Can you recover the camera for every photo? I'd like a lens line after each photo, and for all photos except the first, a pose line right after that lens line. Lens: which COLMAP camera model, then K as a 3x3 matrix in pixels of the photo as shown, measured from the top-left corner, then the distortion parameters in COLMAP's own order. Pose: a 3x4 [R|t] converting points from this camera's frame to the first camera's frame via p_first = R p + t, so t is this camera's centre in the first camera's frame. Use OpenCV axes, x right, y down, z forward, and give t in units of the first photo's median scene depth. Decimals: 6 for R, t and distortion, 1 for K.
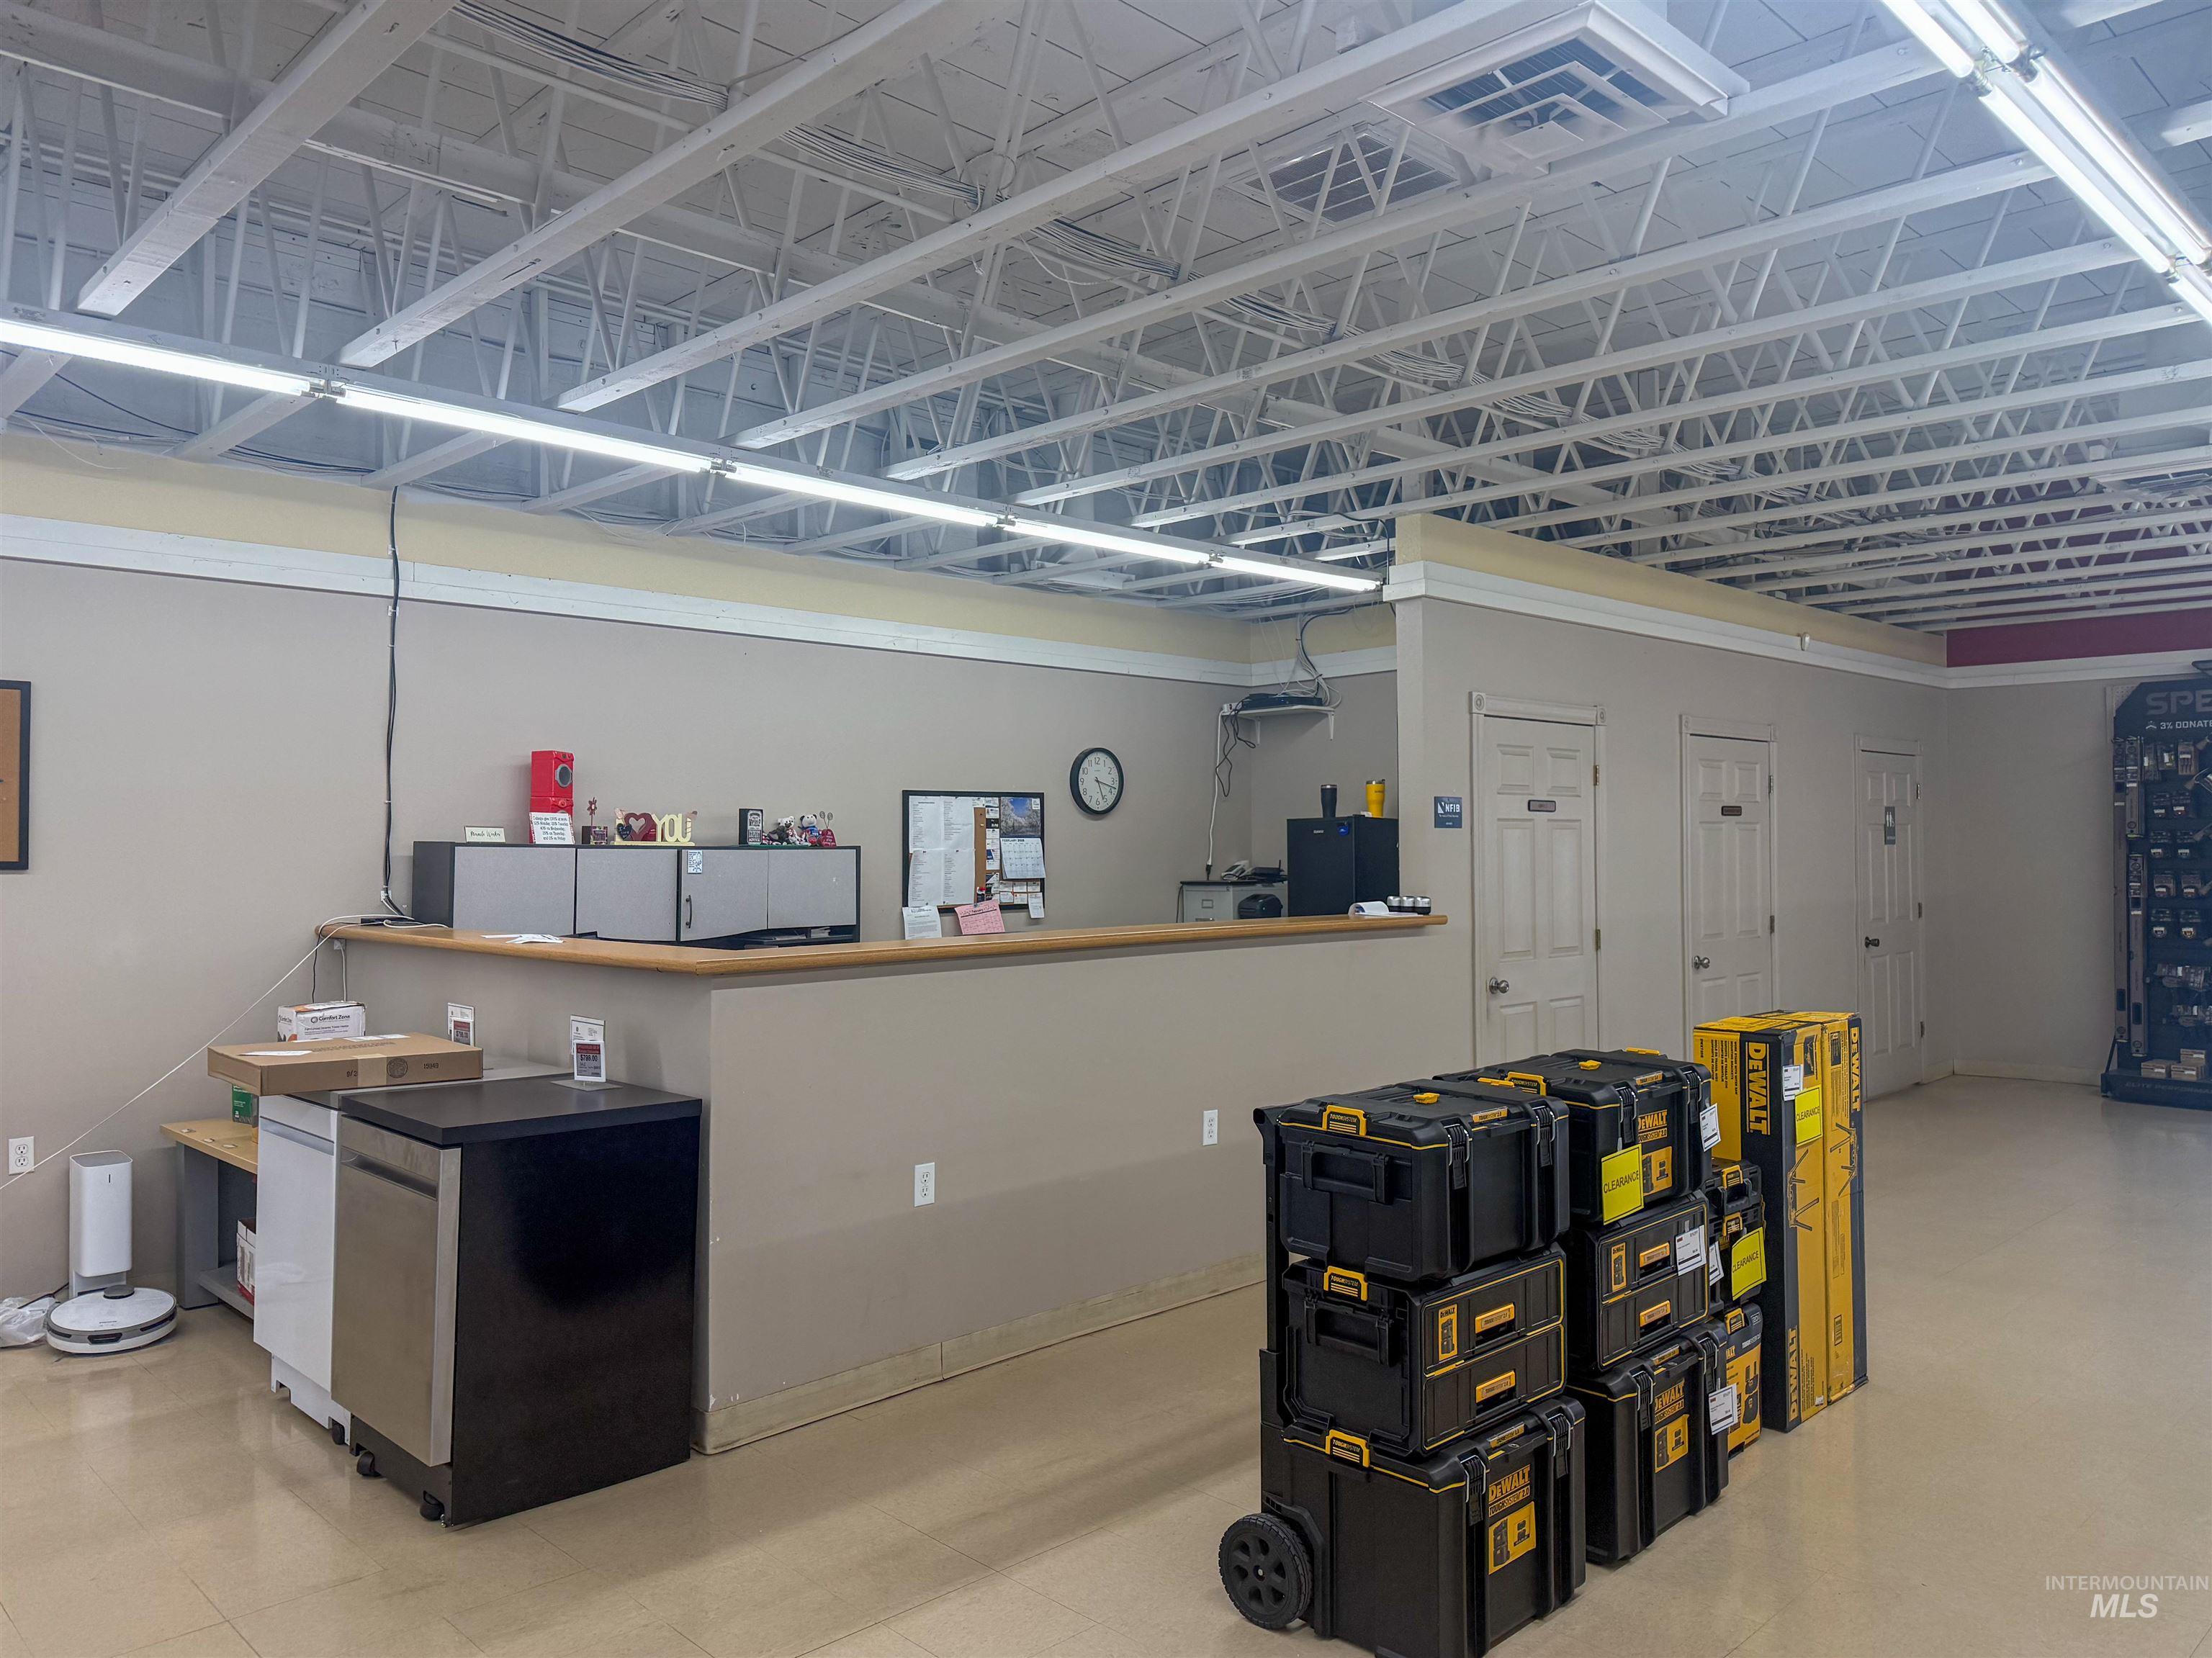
lens RADIAL K [[1553.5, 0, 1106.0], [0, 1553.5, 829.0], [0, 0, 1]] dist [0.057870, 0.000513]
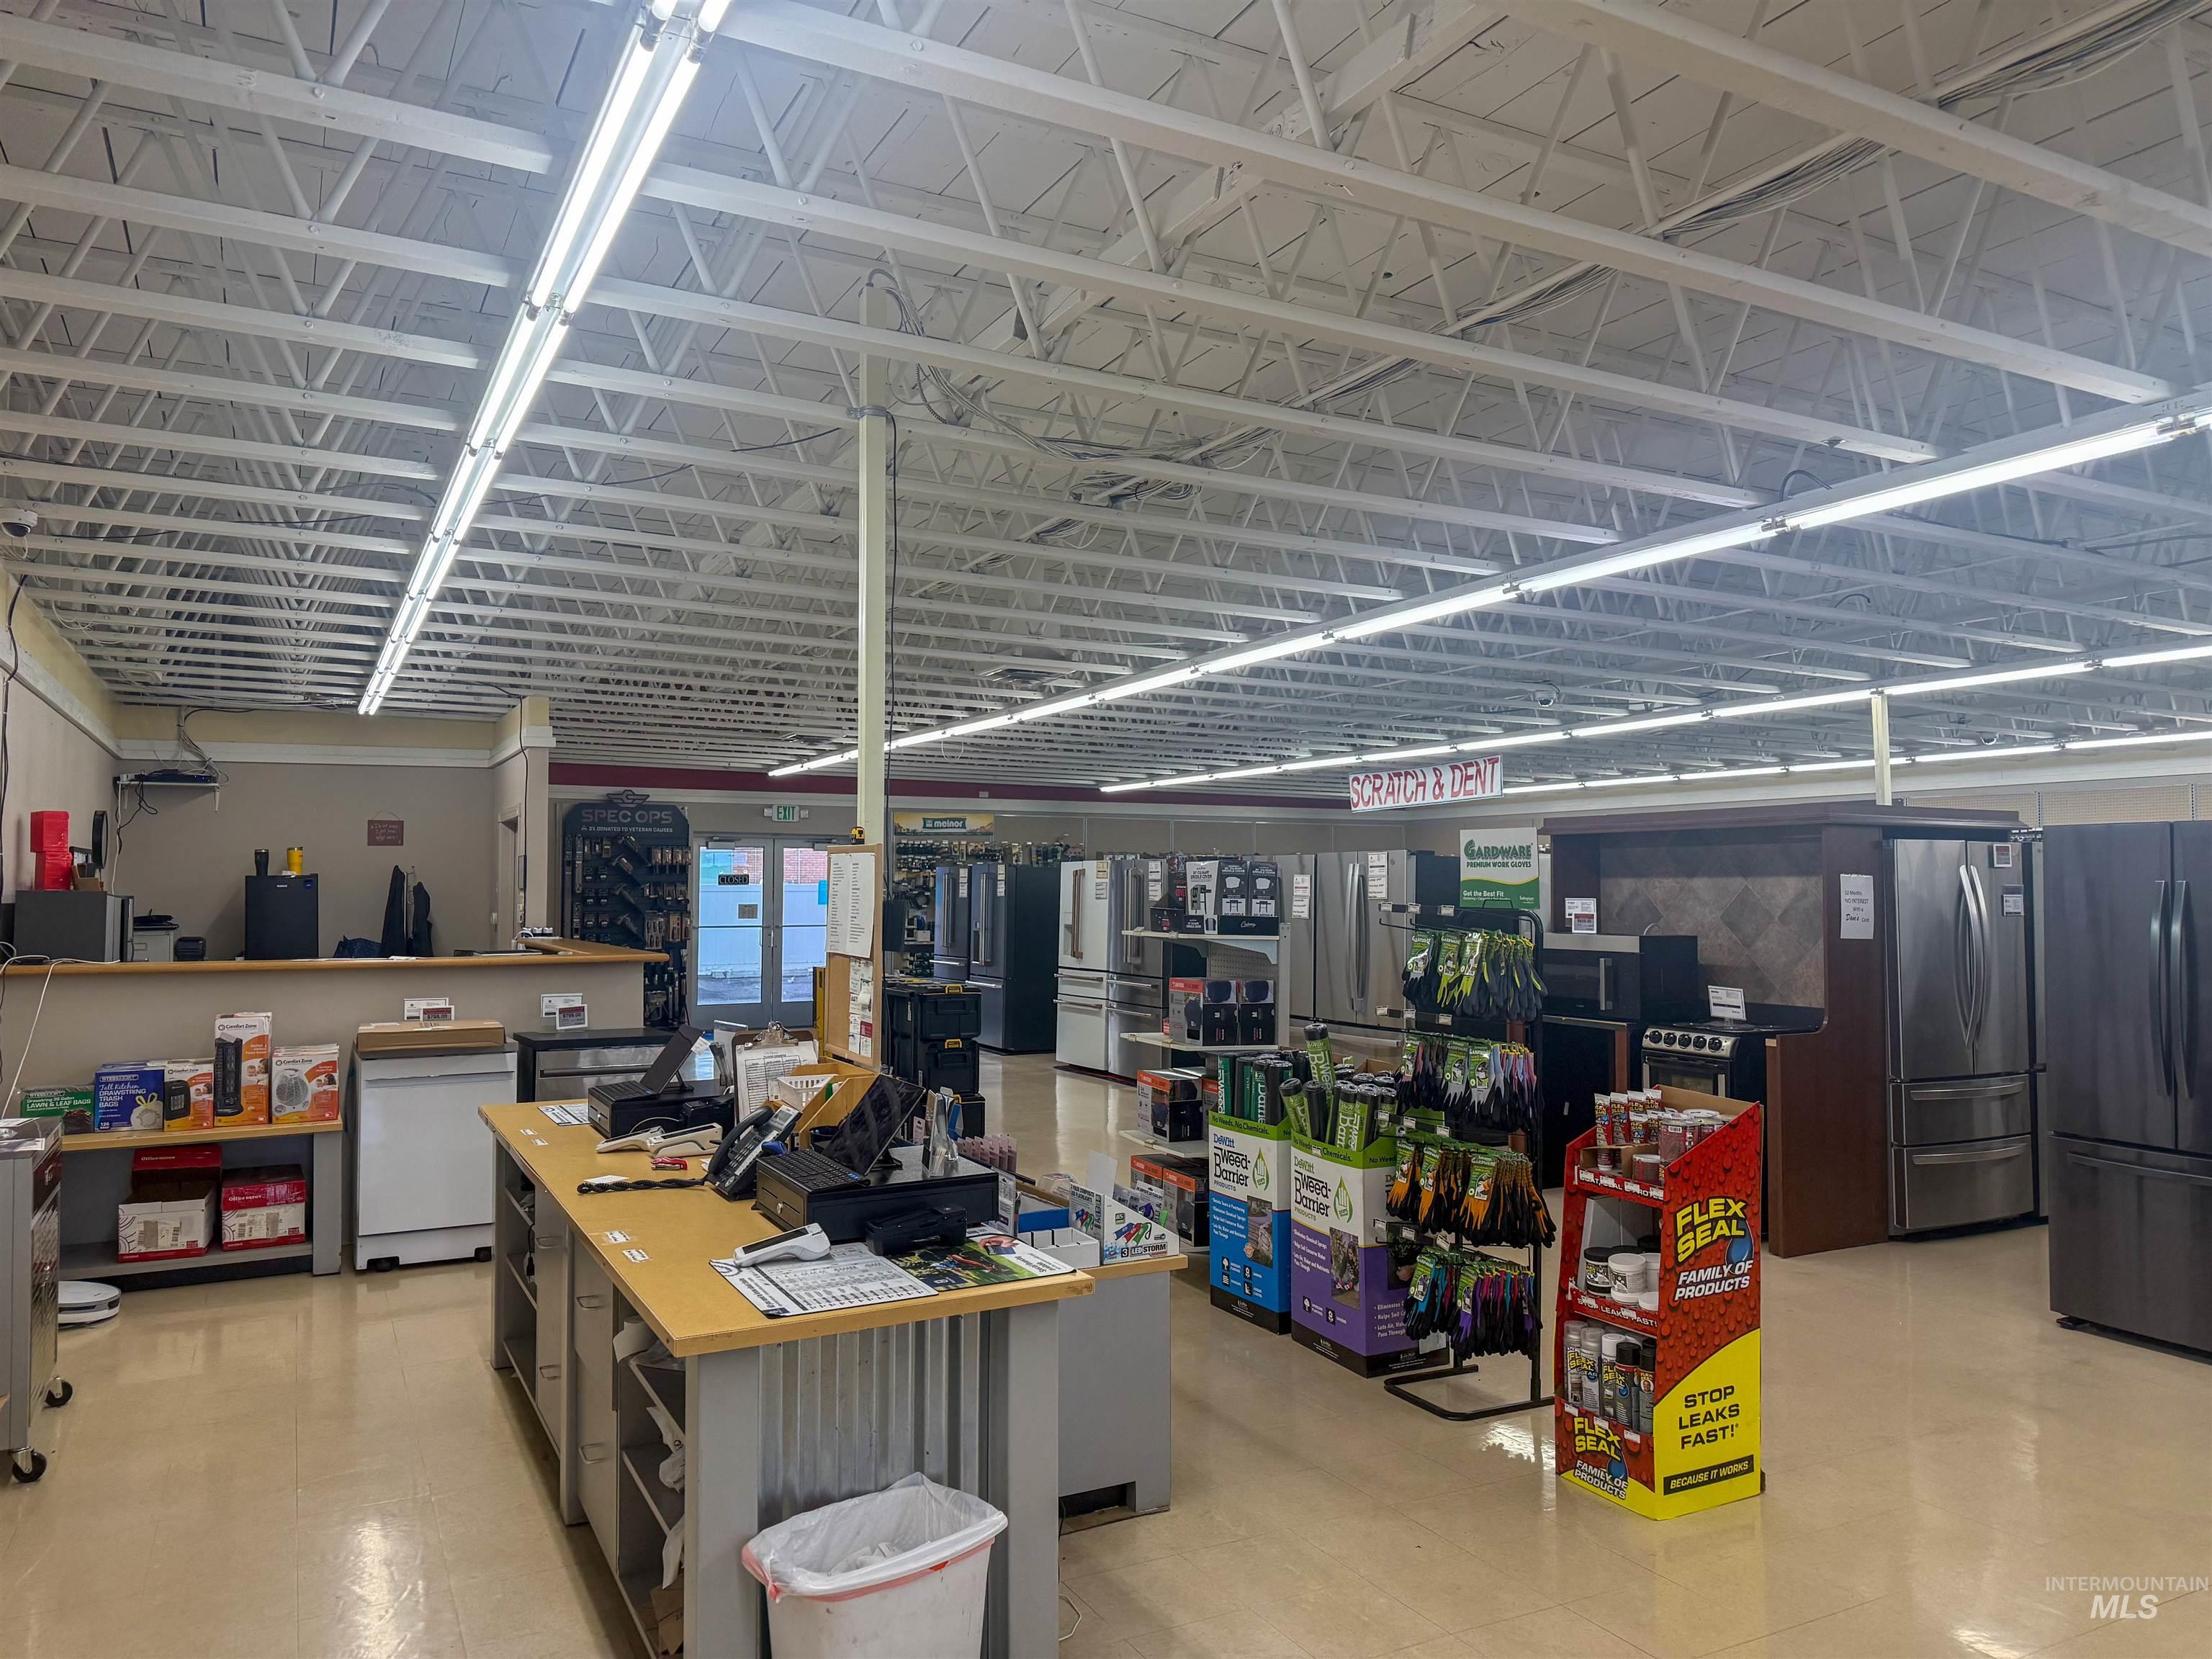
lens RADIAL K [[1553.7, 0, 1106.0], [0, 1553.7, 829.5], [0, 0, 1]] dist [0.057870, 0.000513]
pose [[0.285129, 0.042624, 0.957541, -0.830077], [-0.012885, 0.999091, -0.040636, -0.001886], [-0.958403, -0.000751, 0.285419, -0.025717]]
